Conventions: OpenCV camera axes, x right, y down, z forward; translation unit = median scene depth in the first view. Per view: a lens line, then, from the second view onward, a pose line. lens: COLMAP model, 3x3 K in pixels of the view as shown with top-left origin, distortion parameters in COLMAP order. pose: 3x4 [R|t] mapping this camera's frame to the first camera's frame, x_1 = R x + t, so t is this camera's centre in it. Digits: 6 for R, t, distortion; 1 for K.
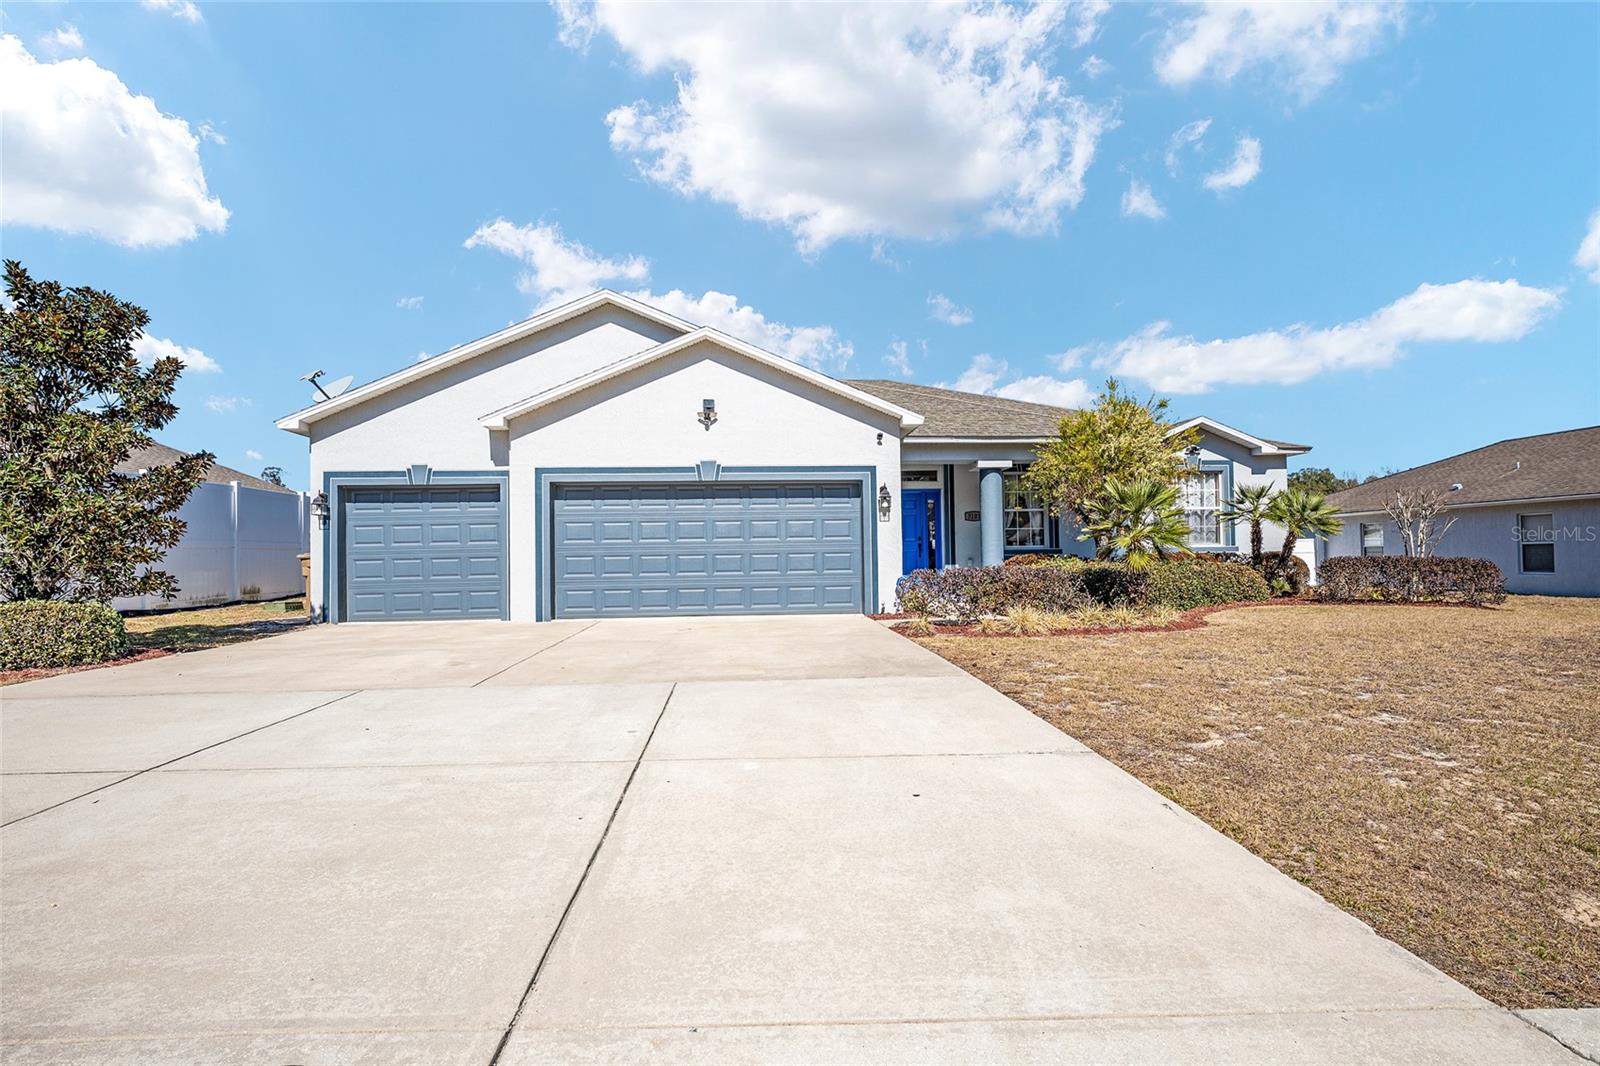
lens RADIAL K [[789.1, 0, 800.0], [0, 789.1, 533.0], [0, 0, 1]] dist [-0.001809, -0.000039]
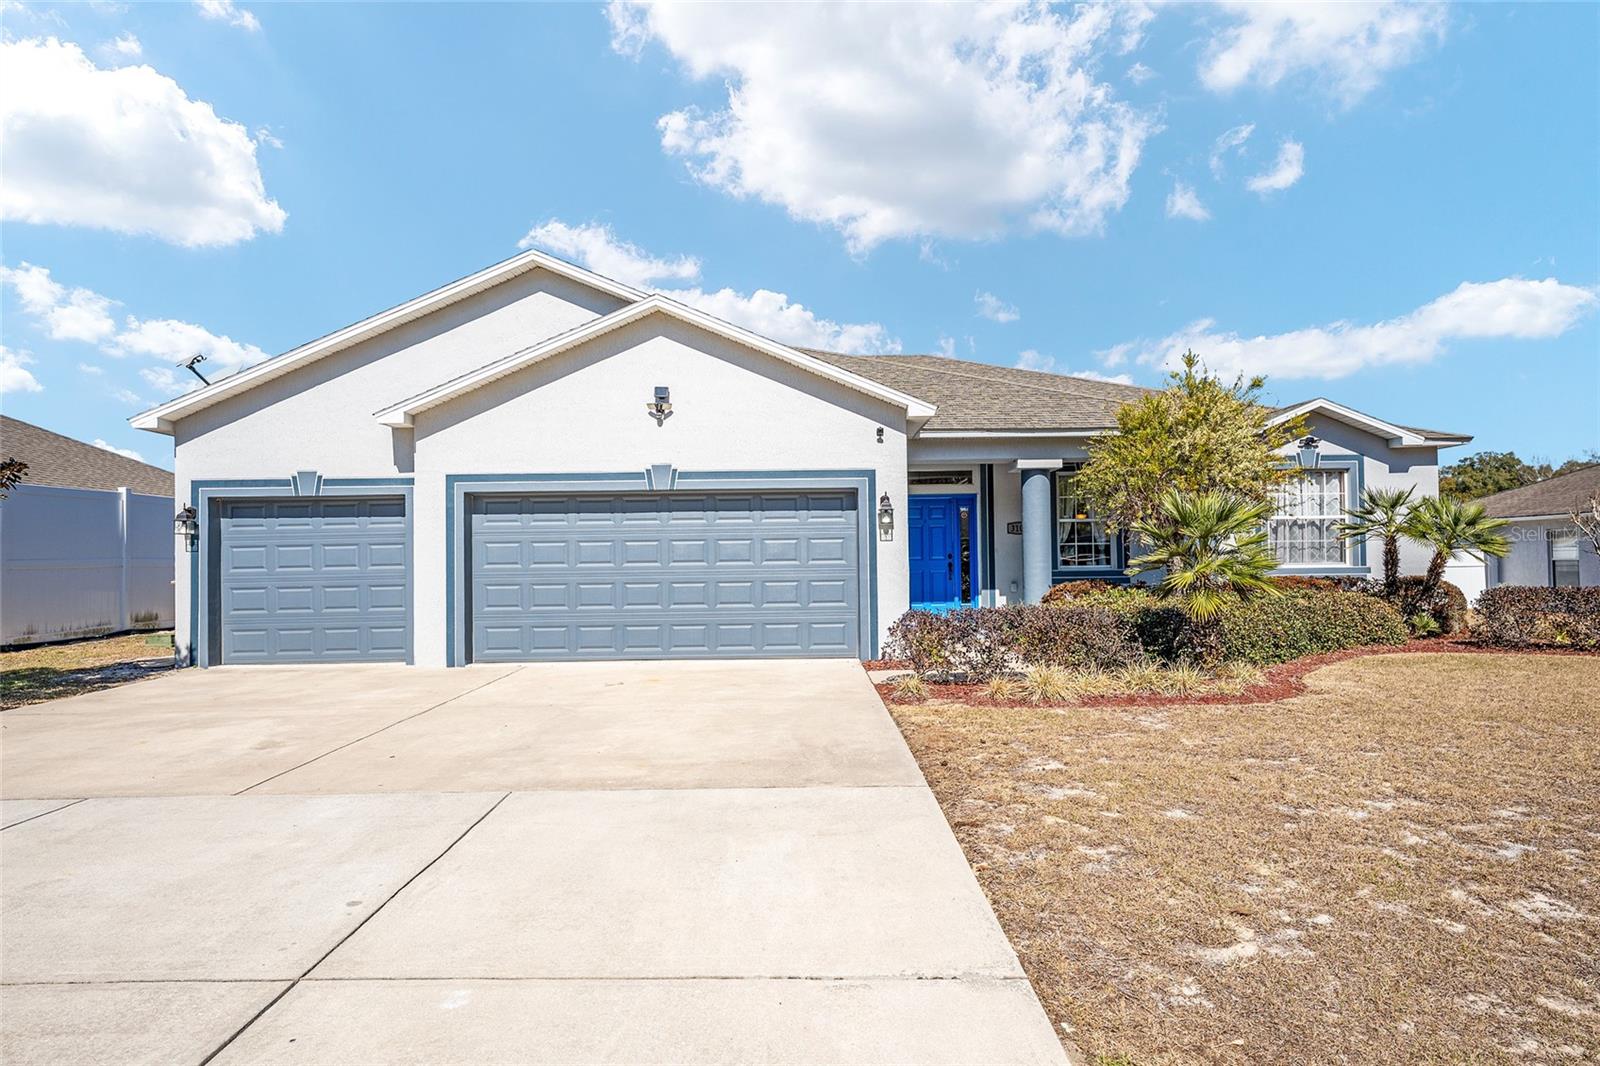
lens RADIAL K [[917.5, 0, 801.0], [0, 917.5, 537.0], [0, 0, 1]] dist [0.005032, 0.012809]
pose [[0.997763, -0.000166, -0.066855, 0.083438], [0.000666, 0.999972, 0.007467, -0.025335], [0.066852, -0.007495, 0.997735, 0.091740]]
